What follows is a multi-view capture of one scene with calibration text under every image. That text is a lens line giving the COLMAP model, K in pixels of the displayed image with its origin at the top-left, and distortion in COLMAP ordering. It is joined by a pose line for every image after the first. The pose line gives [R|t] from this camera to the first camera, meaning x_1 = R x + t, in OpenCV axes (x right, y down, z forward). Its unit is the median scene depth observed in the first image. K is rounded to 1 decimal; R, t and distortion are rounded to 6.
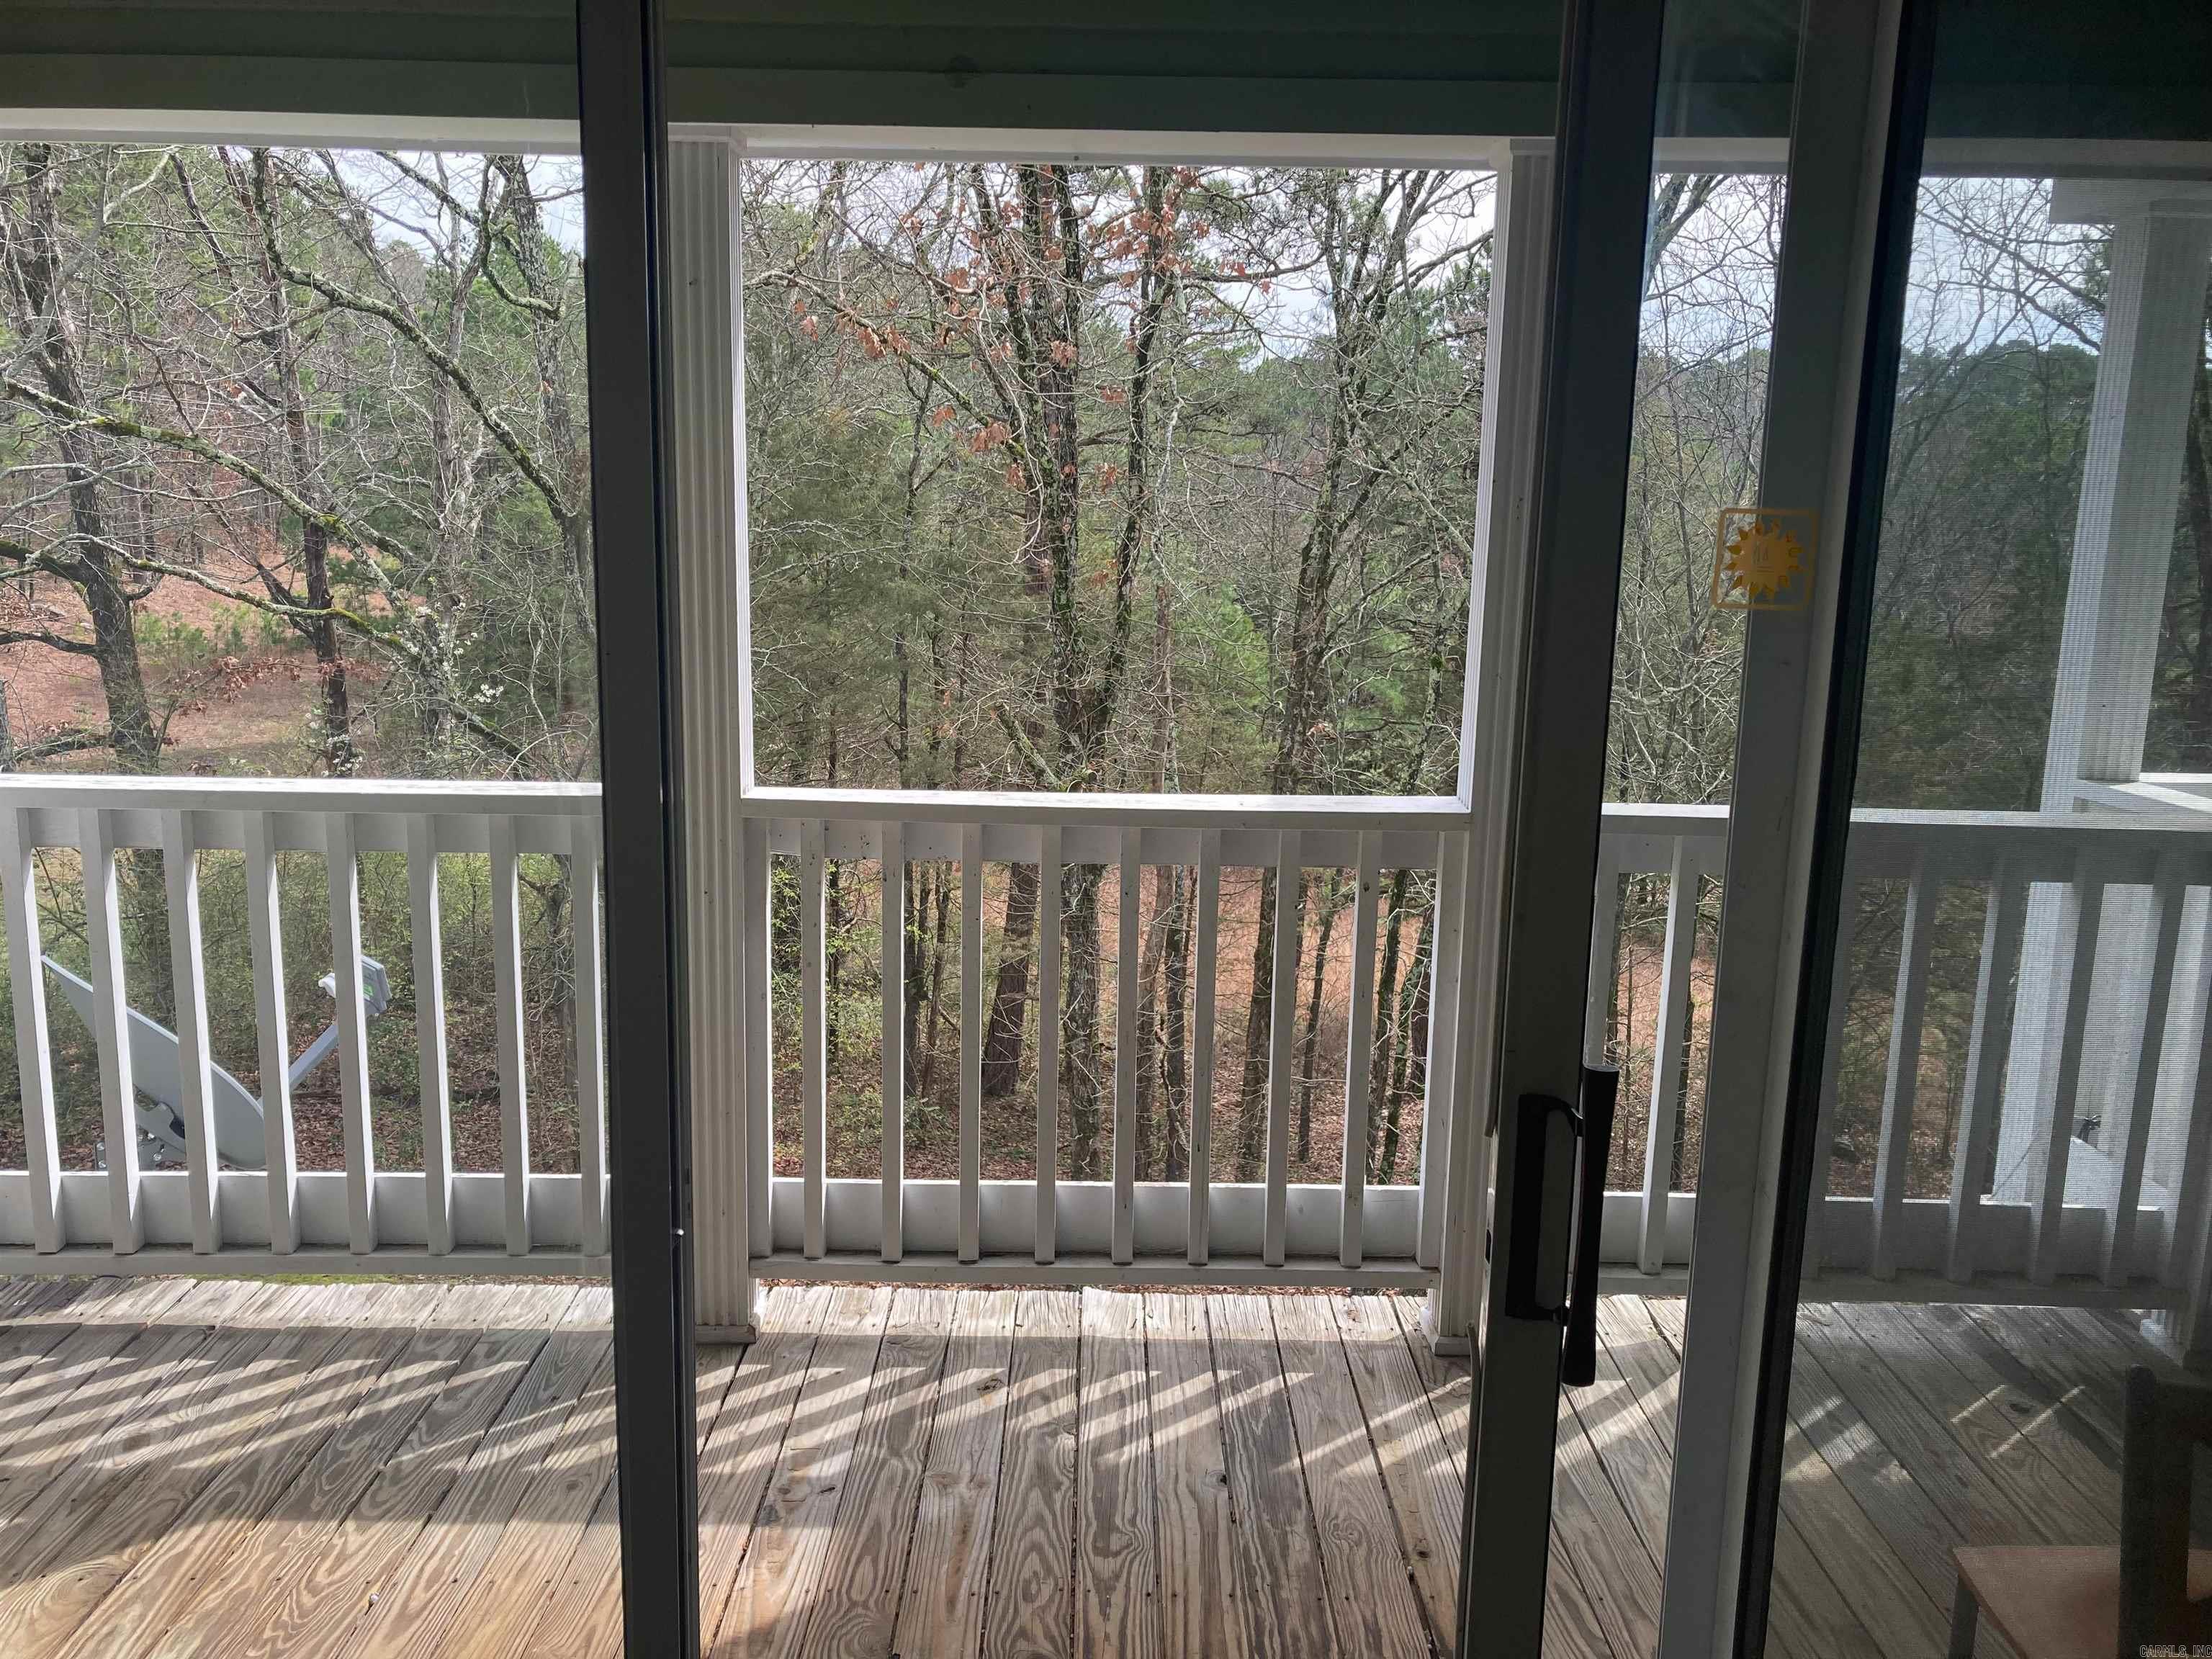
lens RADIAL K [[1825.6, 0, 1068.8], [0, 1825.6, 819.2], [0, 0, 1]] dist [0.043523, -0.043045]
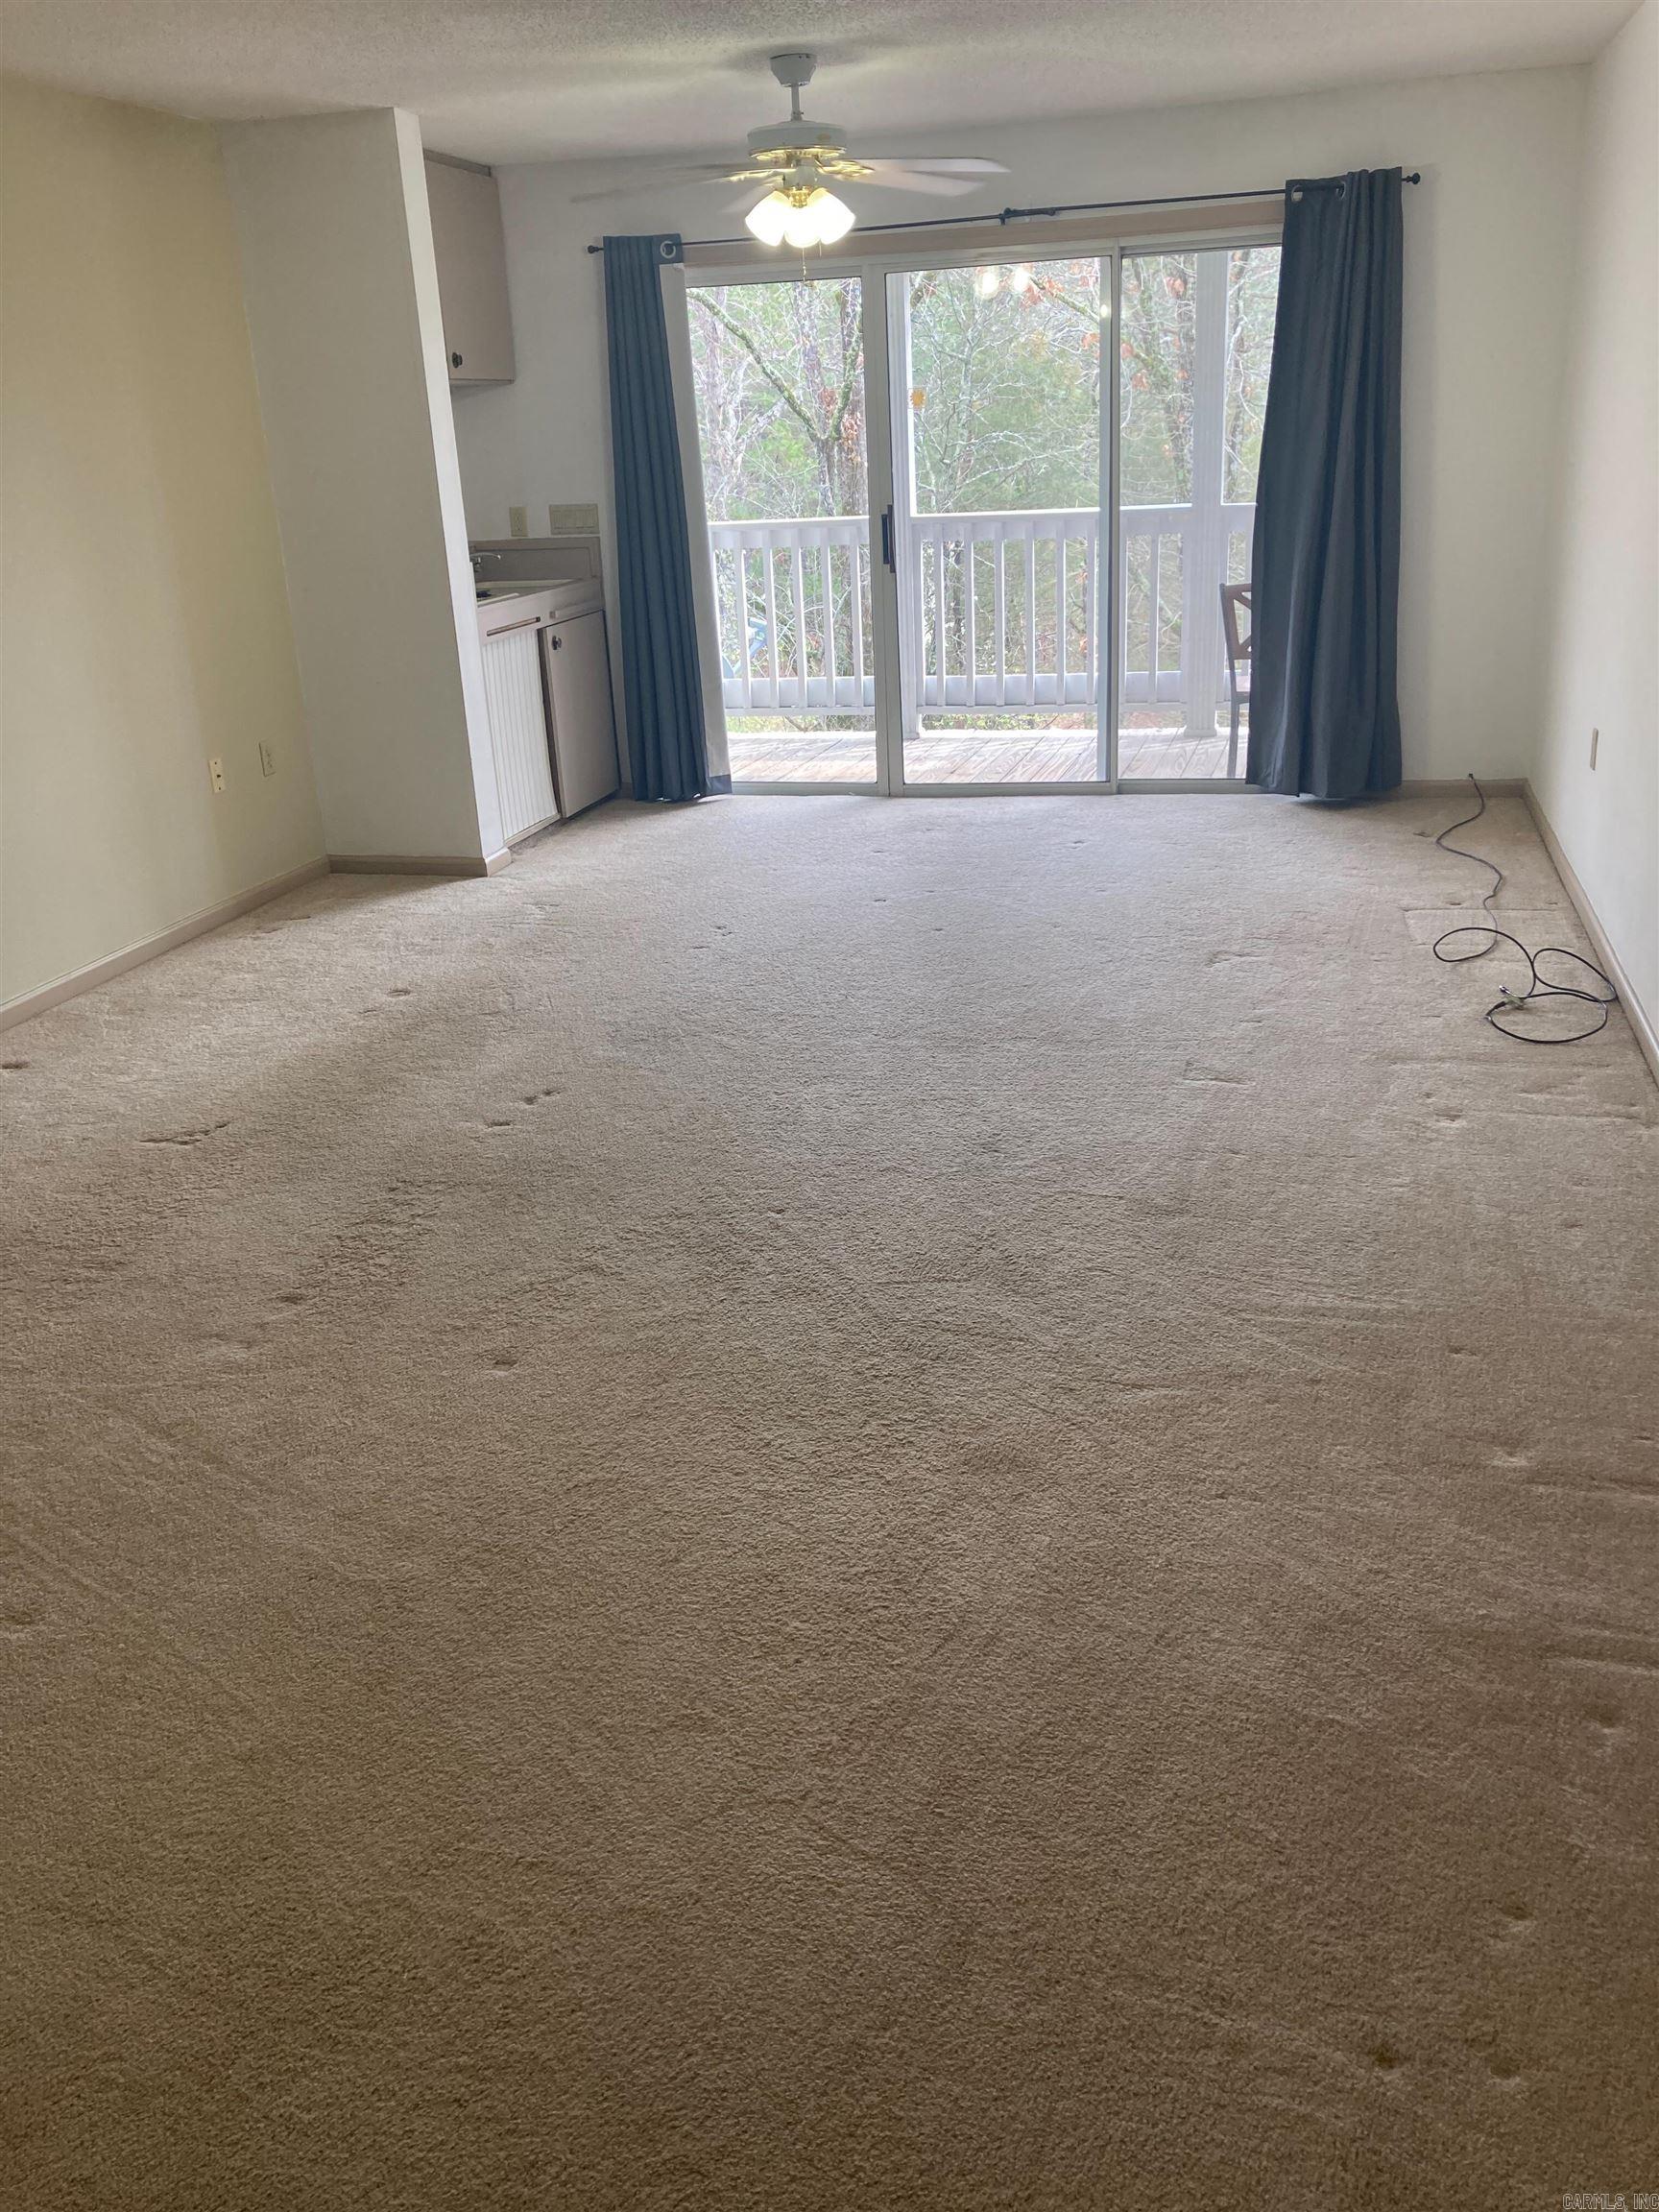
lens RADIAL K [[1825.6, 0, 829.5], [0, 1825.6, 1106.0], [0, 0, 1]] dist [0.043523, -0.043045]
pose [[0.968622, 0.030606, -0.246645, 0.117058], [0.014039, 0.984066, 0.177248, 0.108954], [0.248140, -0.175149, 0.952759, -0.523098]]
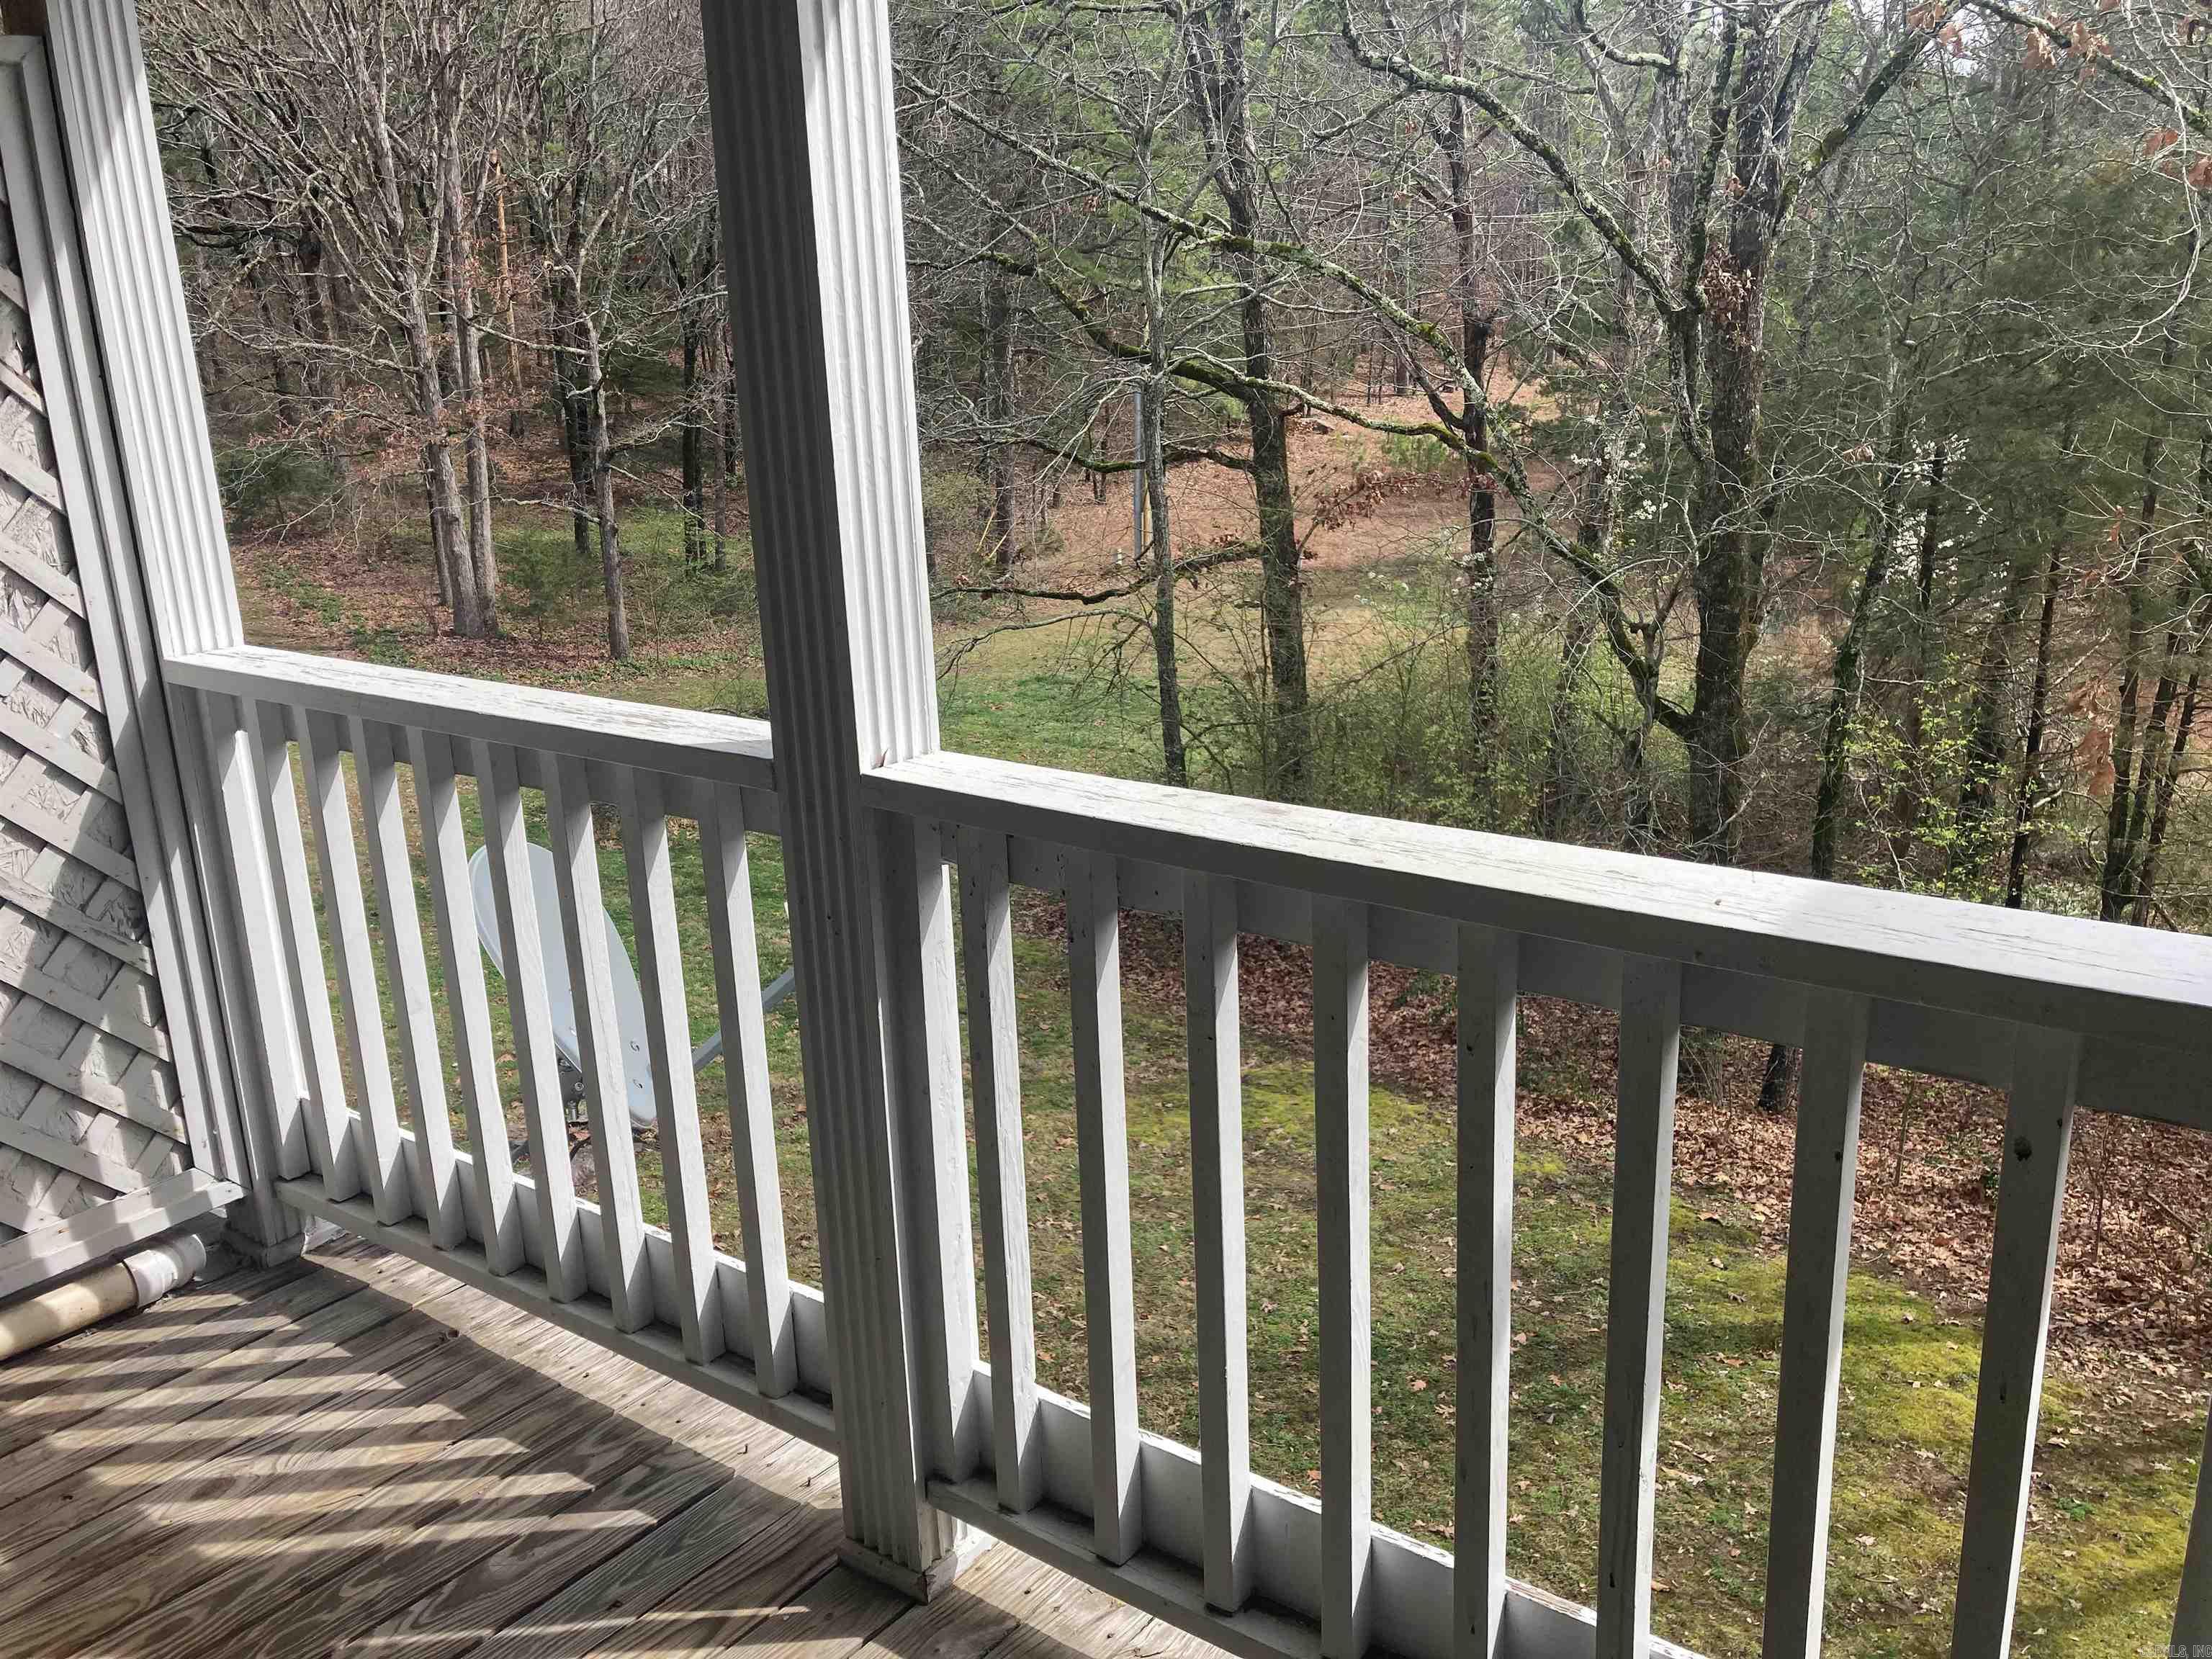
lens RADIAL K [[1825.6, 0, 1068.8], [0, 1825.6, 819.2], [0, 0, 1]] dist [0.043523, -0.043045]
pose [[0.792167, 0.118815, -0.598628, 0.063979], [-0.056833, 0.990966, 0.121478, -0.020011], [0.607653, -0.062209, 0.791763, 0.152531]]
